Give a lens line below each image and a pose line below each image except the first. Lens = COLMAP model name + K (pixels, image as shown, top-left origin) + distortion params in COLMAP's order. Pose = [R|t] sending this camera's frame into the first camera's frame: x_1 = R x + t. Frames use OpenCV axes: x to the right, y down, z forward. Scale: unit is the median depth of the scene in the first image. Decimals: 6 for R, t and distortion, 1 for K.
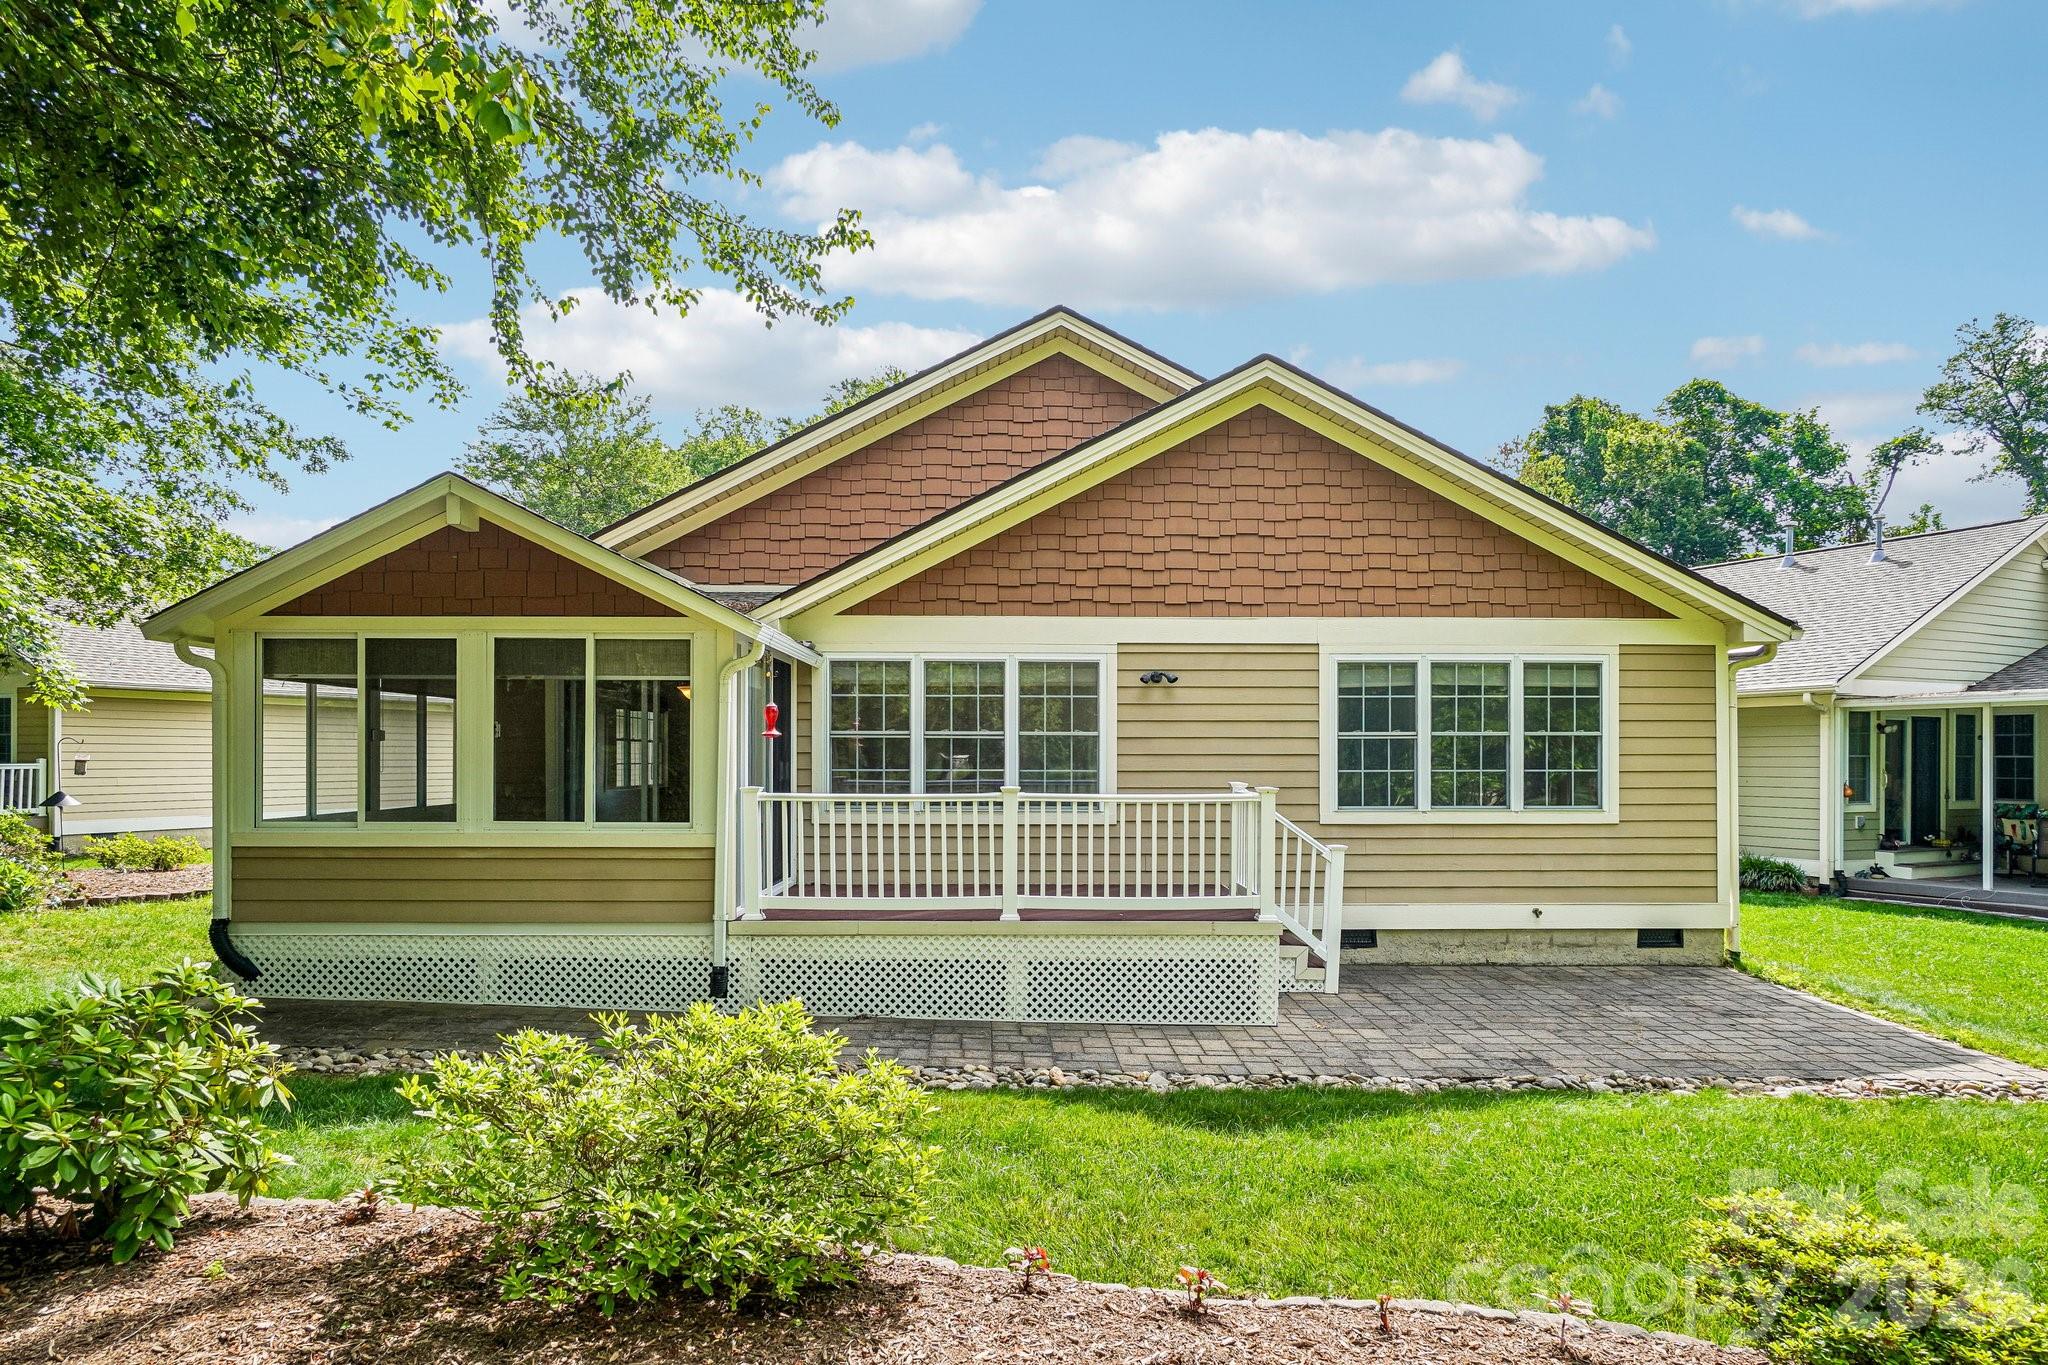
lens RADIAL K [[1235.9, 0, 973.4], [0, 1235.9, 761.8], [0, 0, 1]] dist [-0.030497, -0.000303]
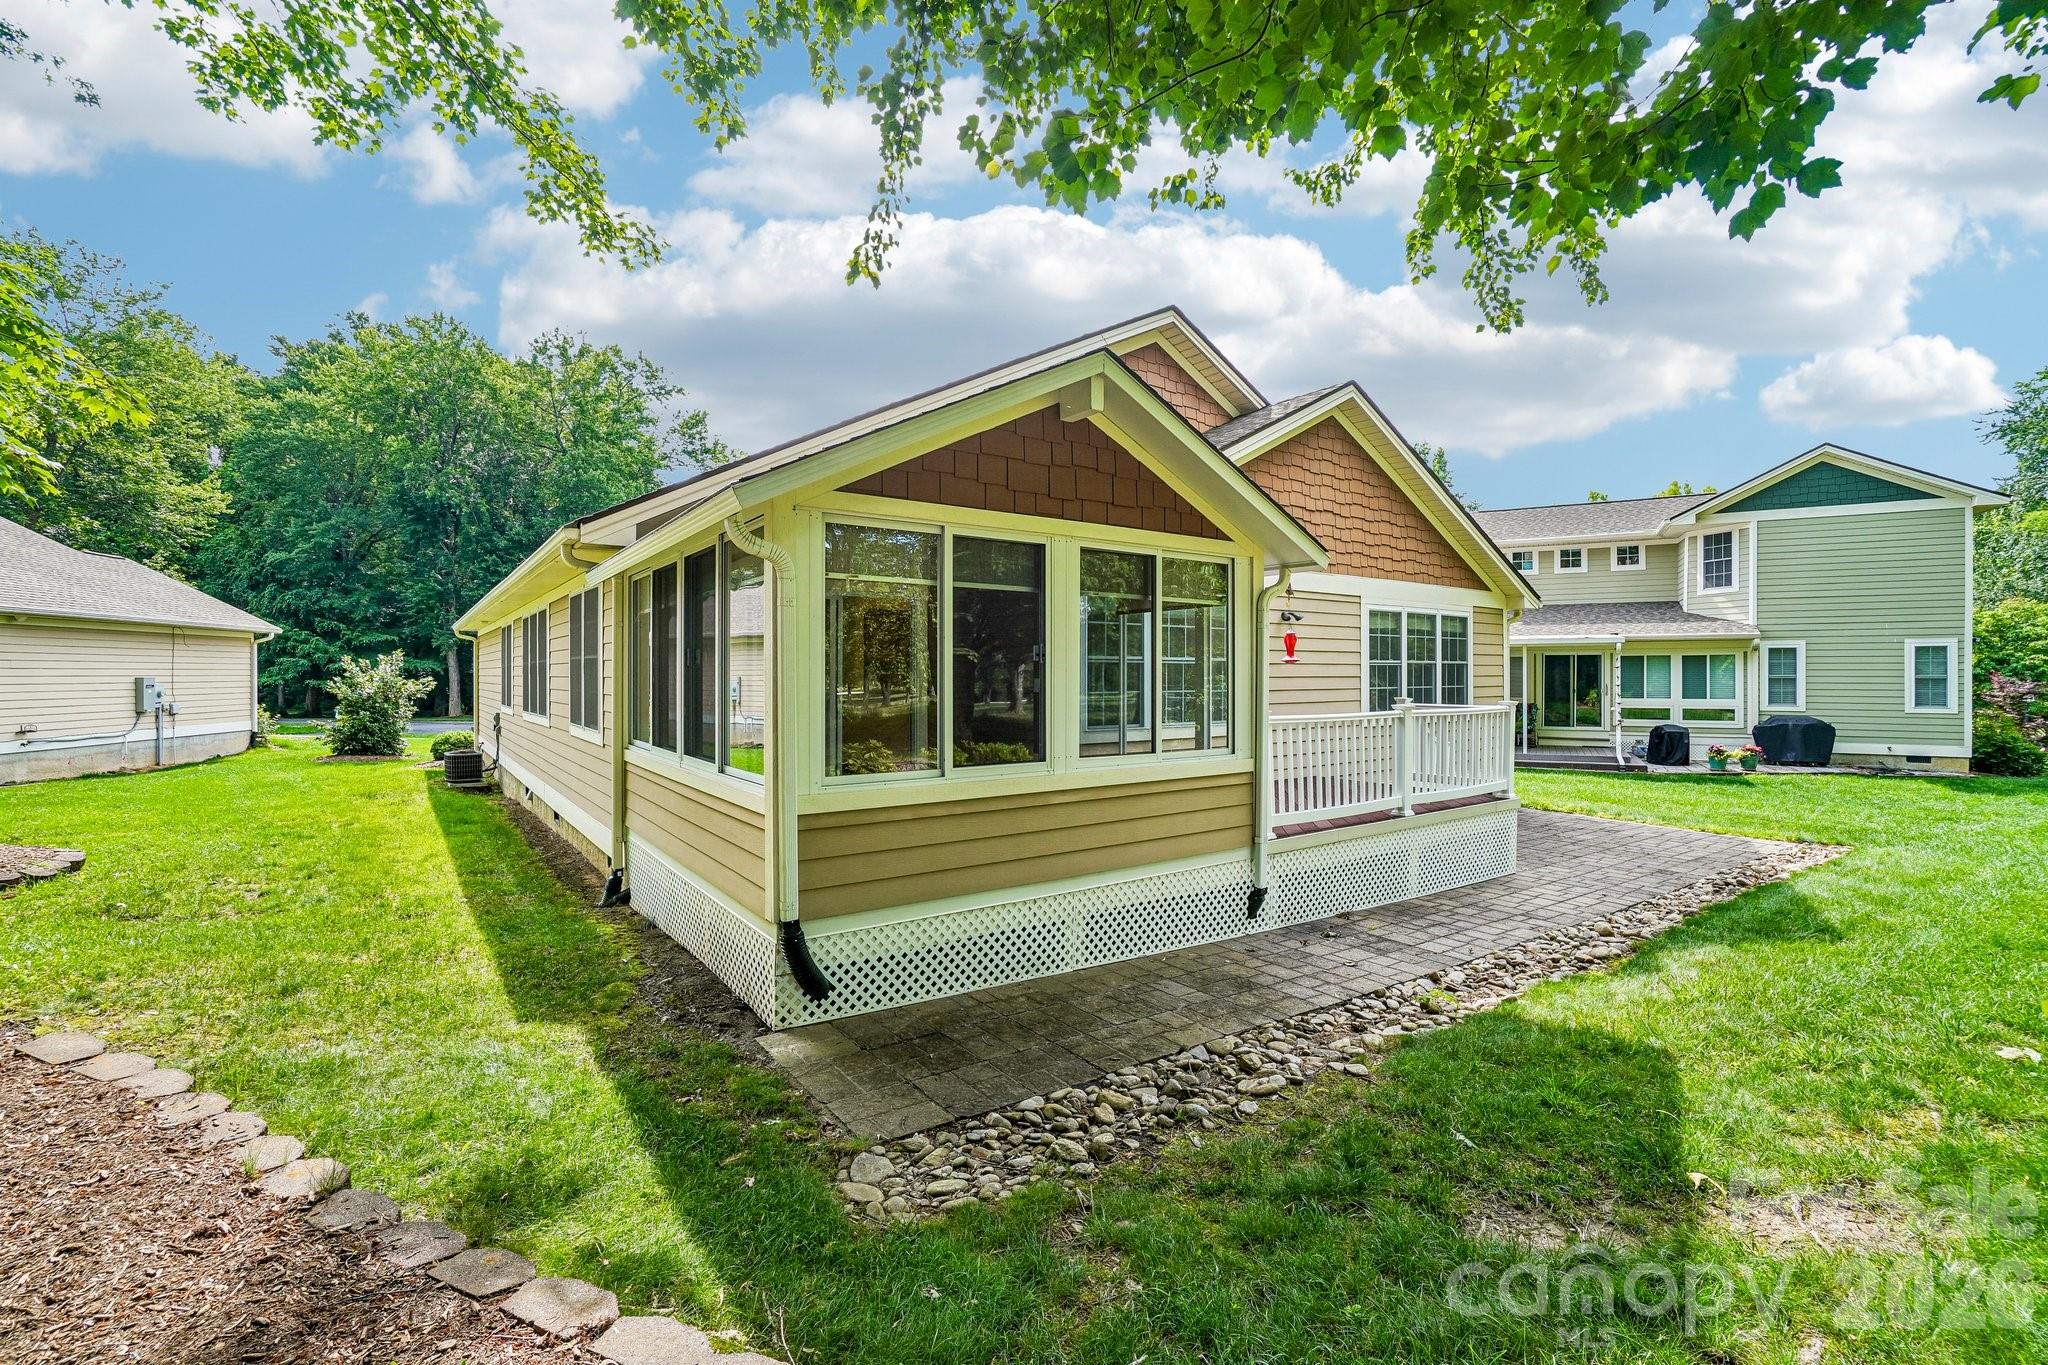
lens RADIAL K [[930.1, 0, 1040.1], [0, 930.1, 673.3], [0, 0, 1]] dist [-0.047371, 0.012107]
pose [[0.811791, -0.000352, 0.583948, -0.612073], [0.003397, 0.999986, -0.004120, -0.006628], [-0.583938, 0.005329, 0.811781, 0.372144]]
